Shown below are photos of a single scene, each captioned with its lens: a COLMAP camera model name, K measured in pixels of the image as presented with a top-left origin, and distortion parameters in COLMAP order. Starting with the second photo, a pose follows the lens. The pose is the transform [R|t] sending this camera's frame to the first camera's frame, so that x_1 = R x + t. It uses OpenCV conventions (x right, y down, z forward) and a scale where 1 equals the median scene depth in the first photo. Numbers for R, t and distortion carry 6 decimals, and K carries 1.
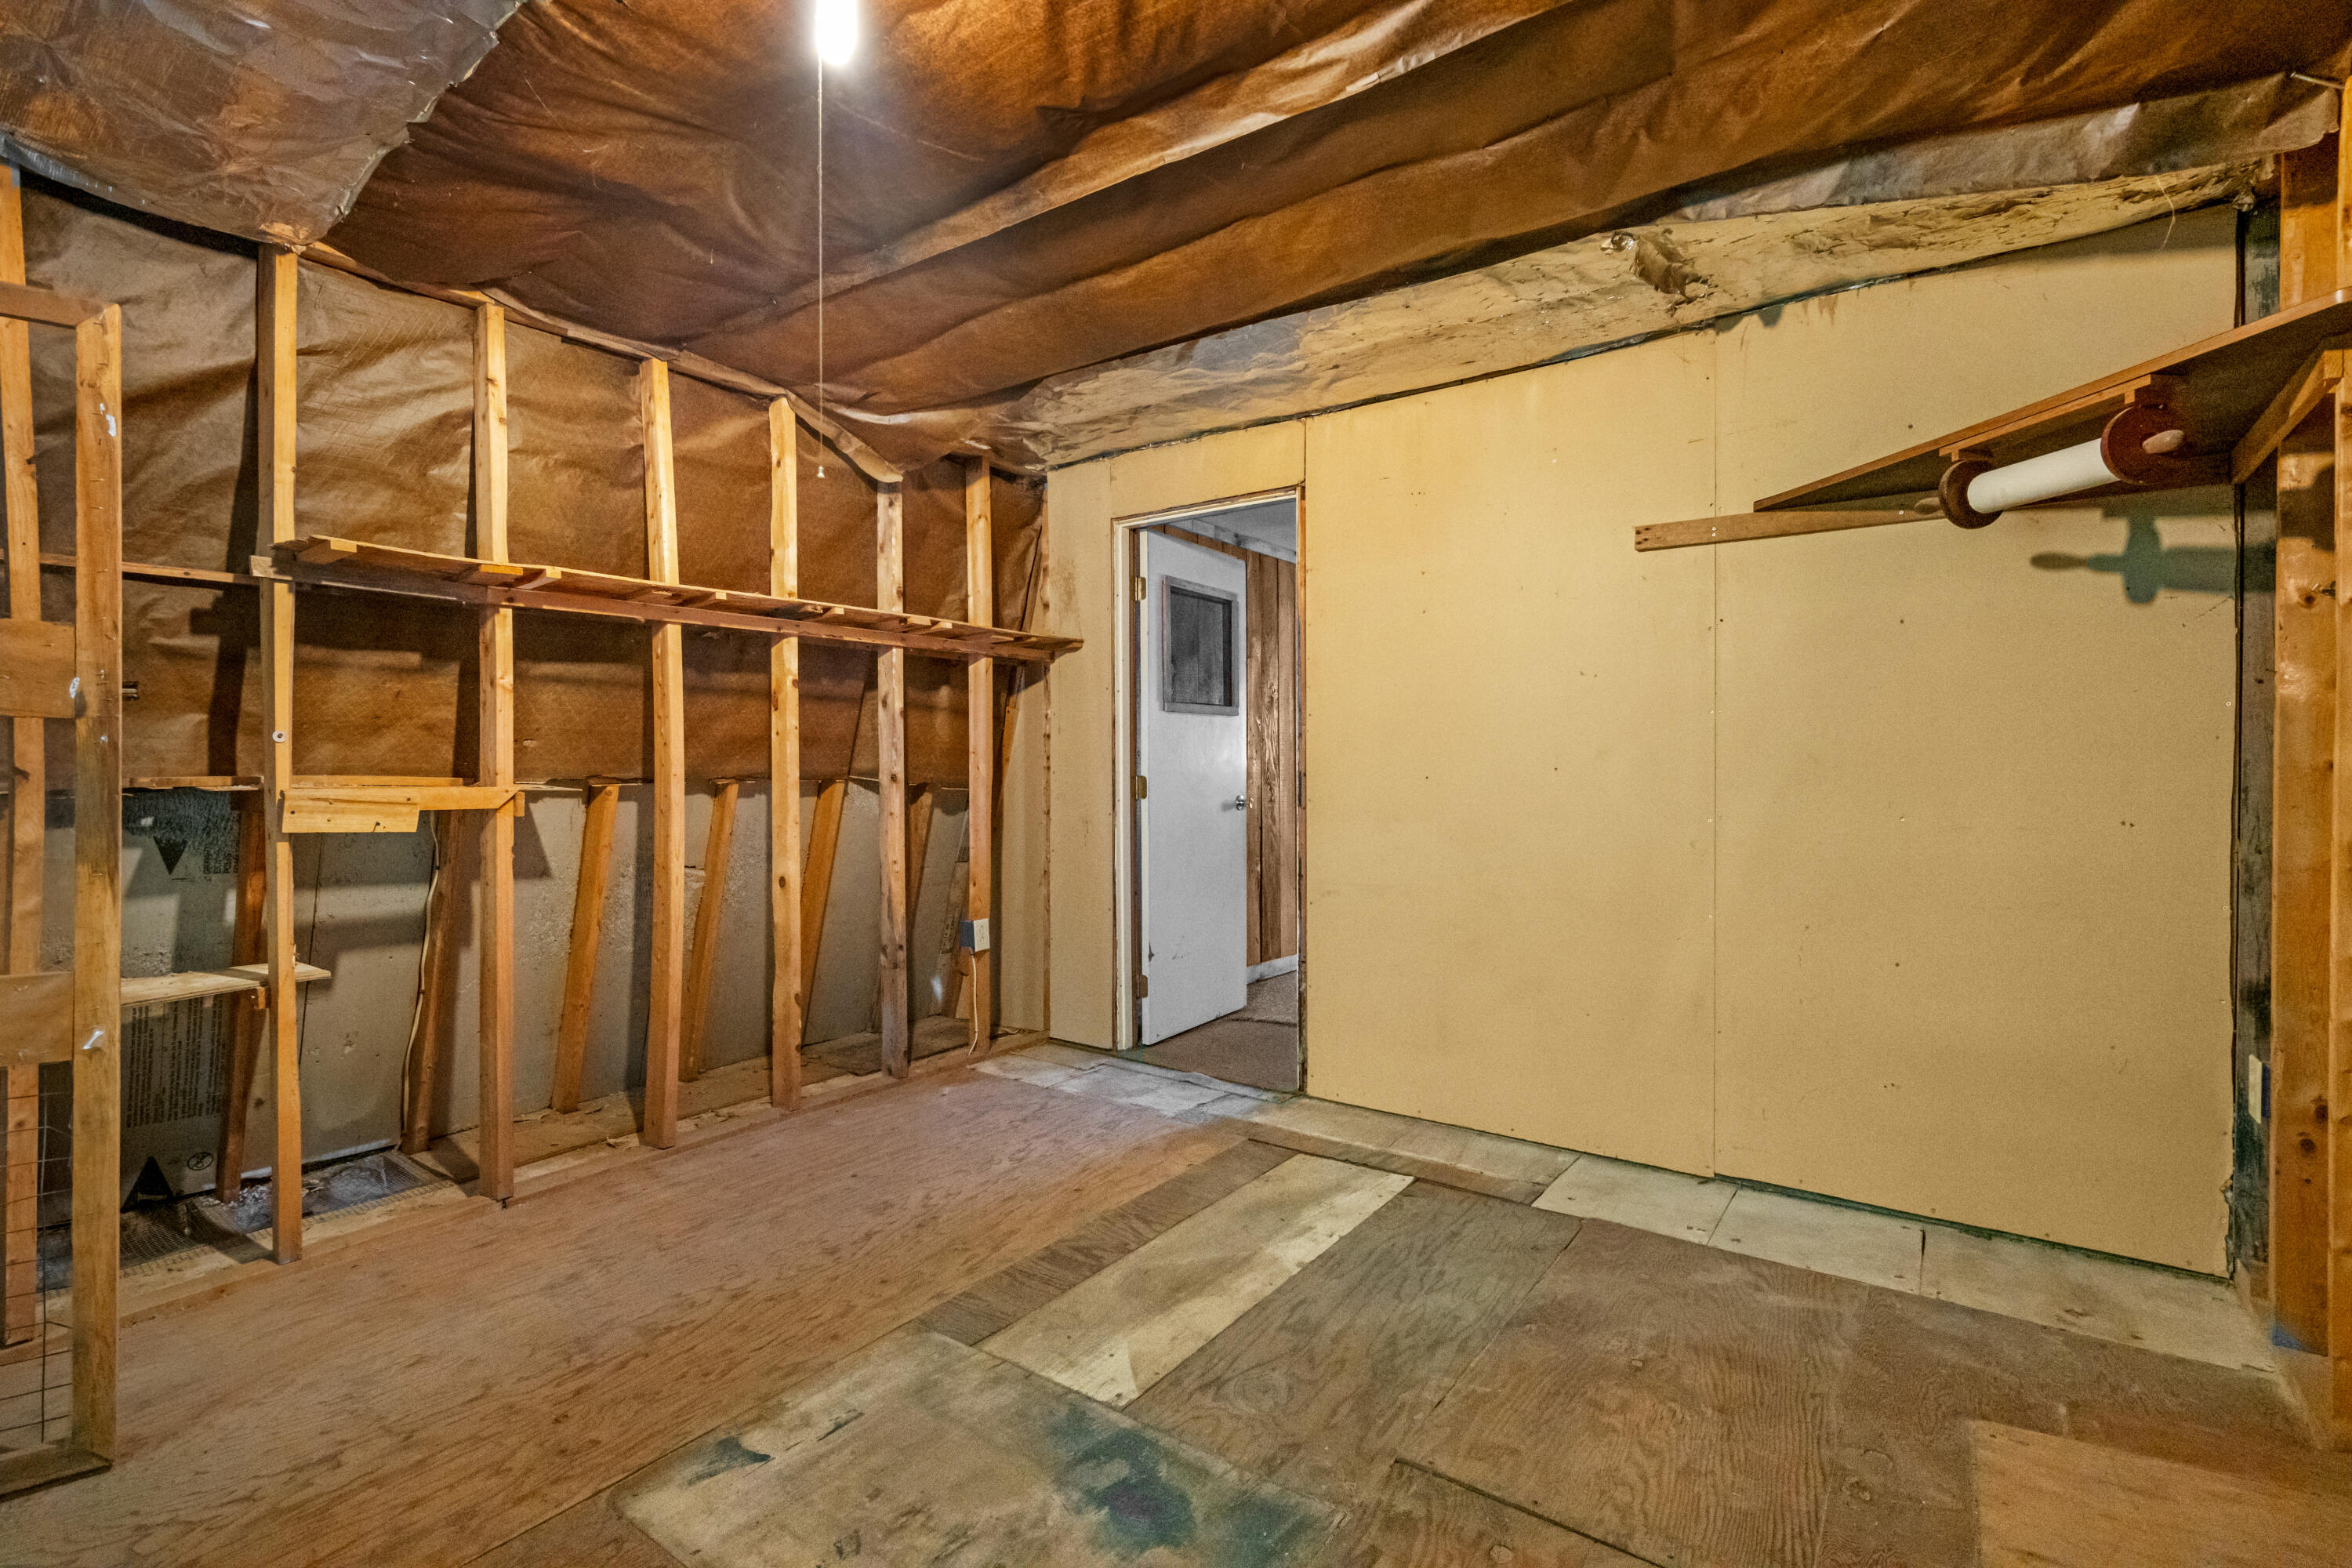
lens RADIAL K [[1058.6, 0, 1180.4], [0, 1058.6, 770.1], [0, 0, 1]] dist [-0.001599, 0.001913]
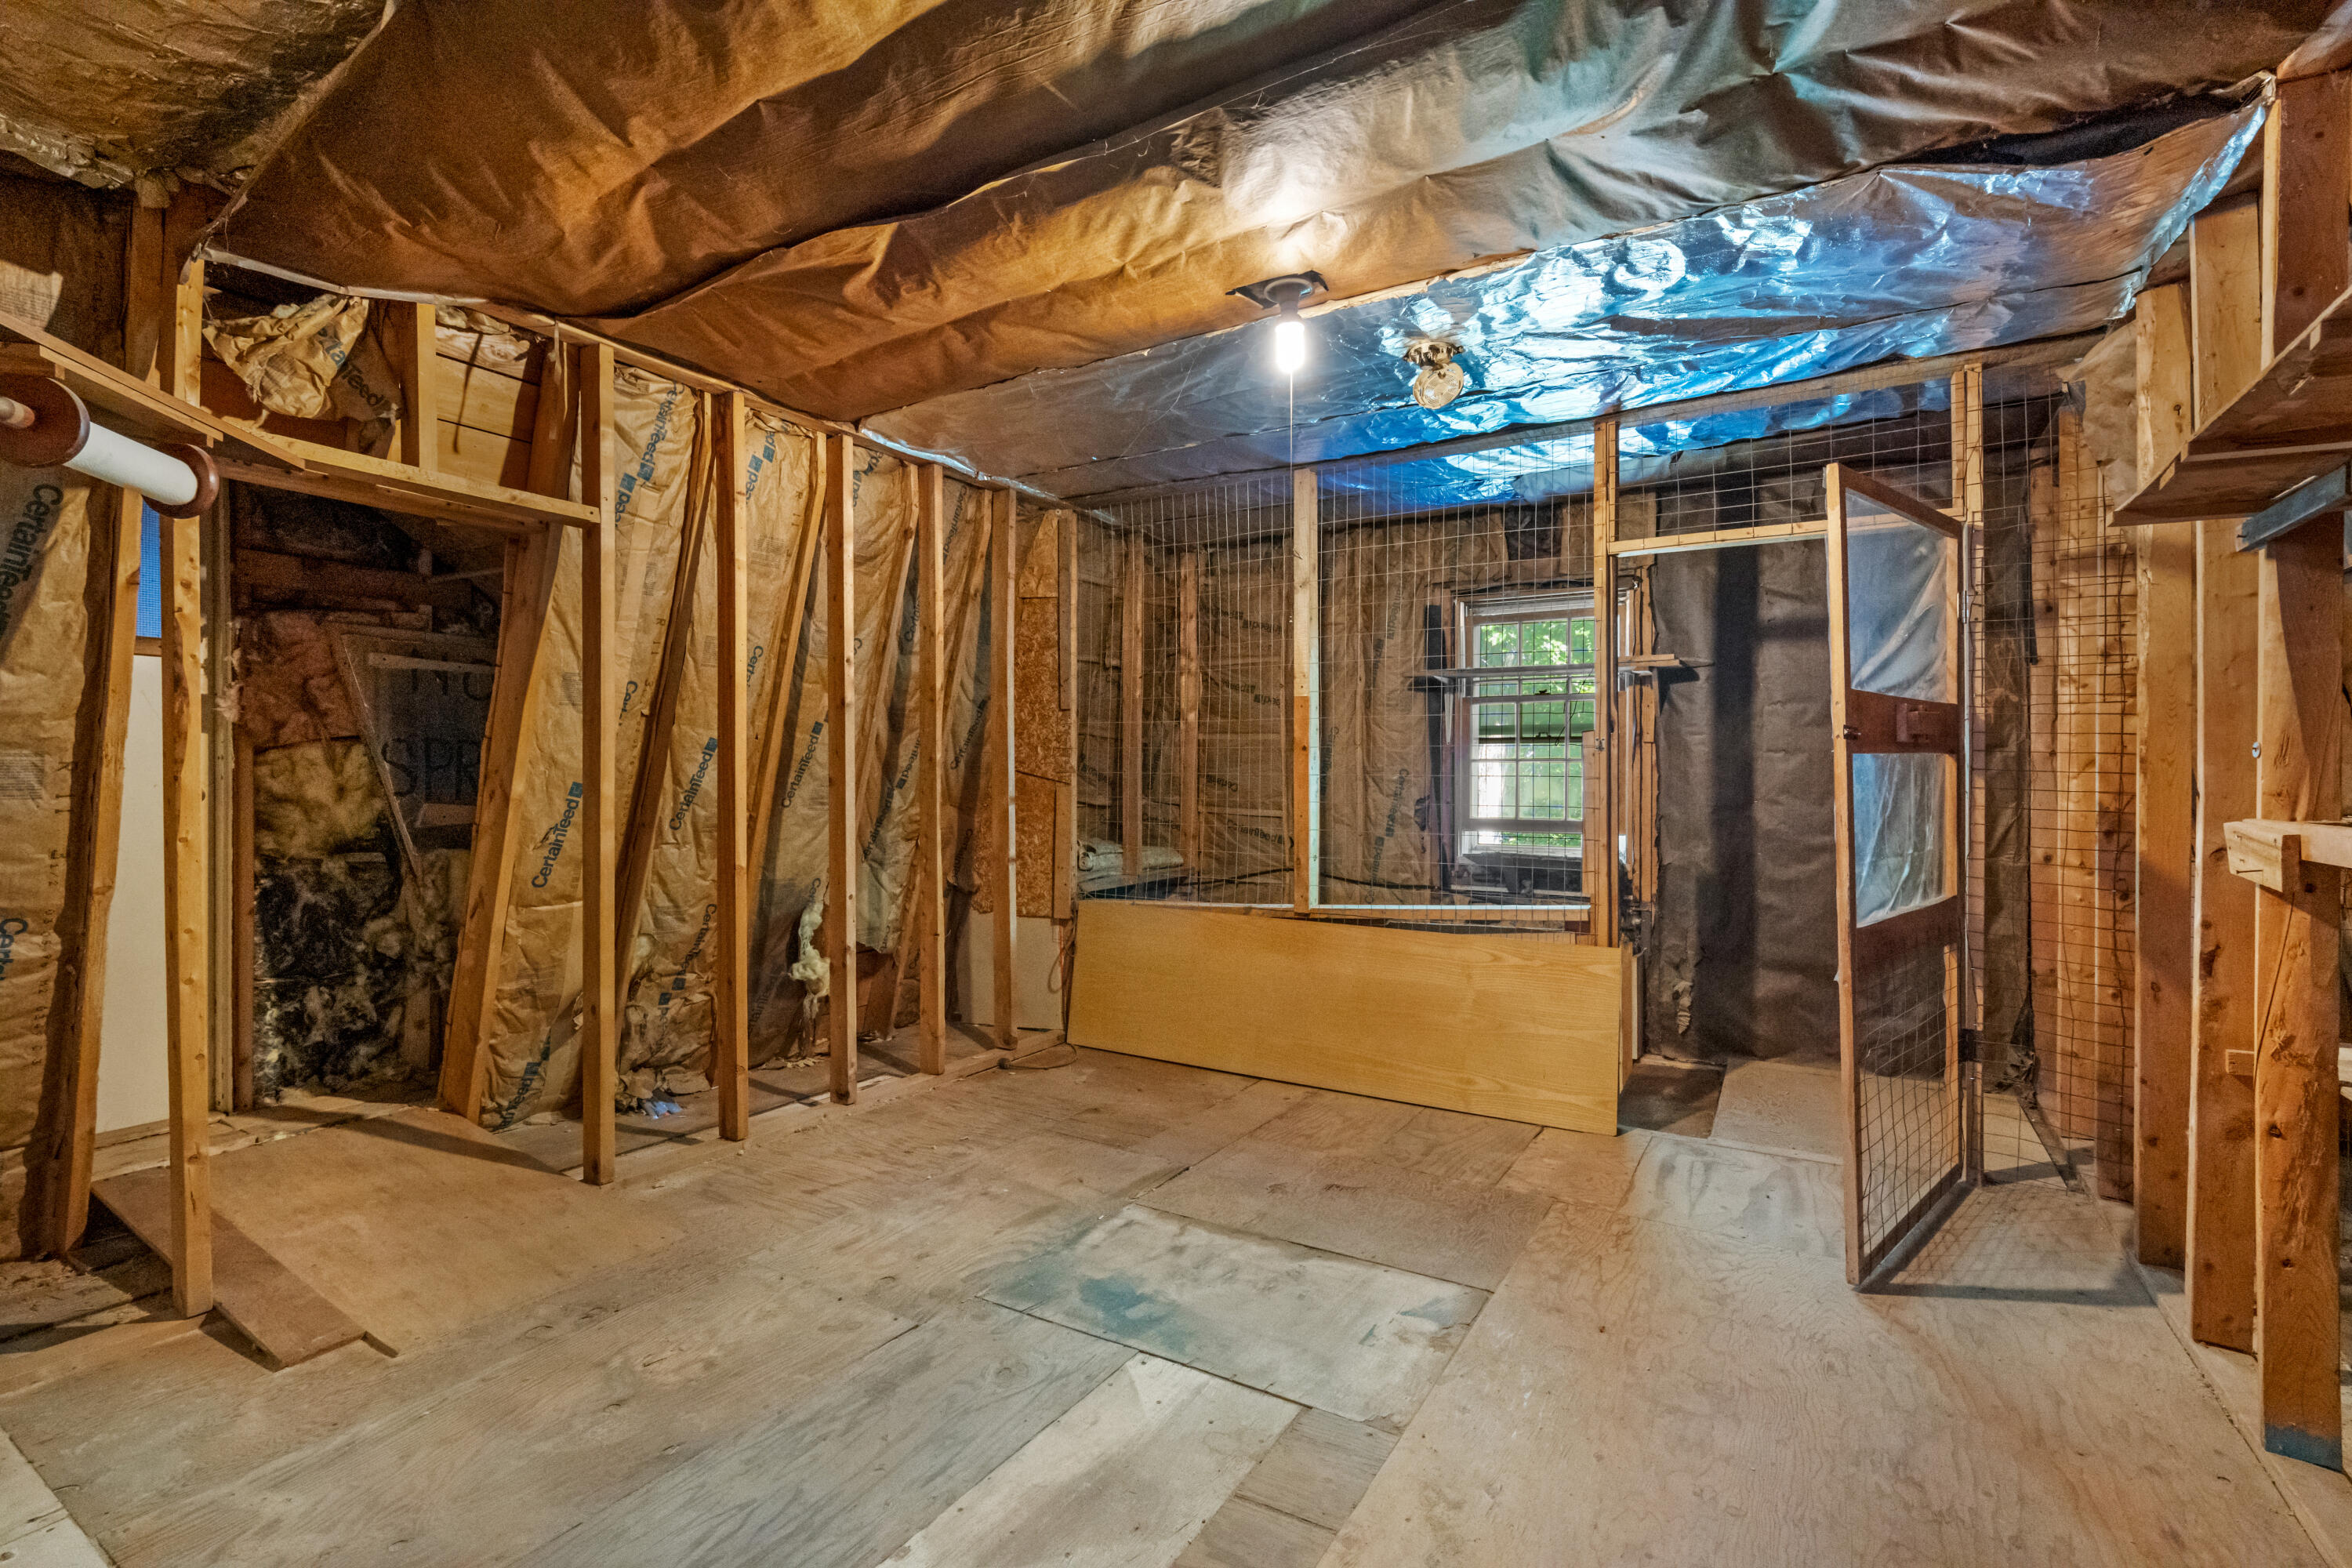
lens RADIAL K [[1058.6, 0, 1173.0], [0, 1058.6, 776.3], [0, 0, 1]] dist [-0.001599, 0.001913]
pose [[-0.996871, -0.002586, -0.079009, -0.000435], [-0.003242, 0.999961, 0.008176, -0.027907], [0.078985, 0.008407, -0.996840, 2.160928]]
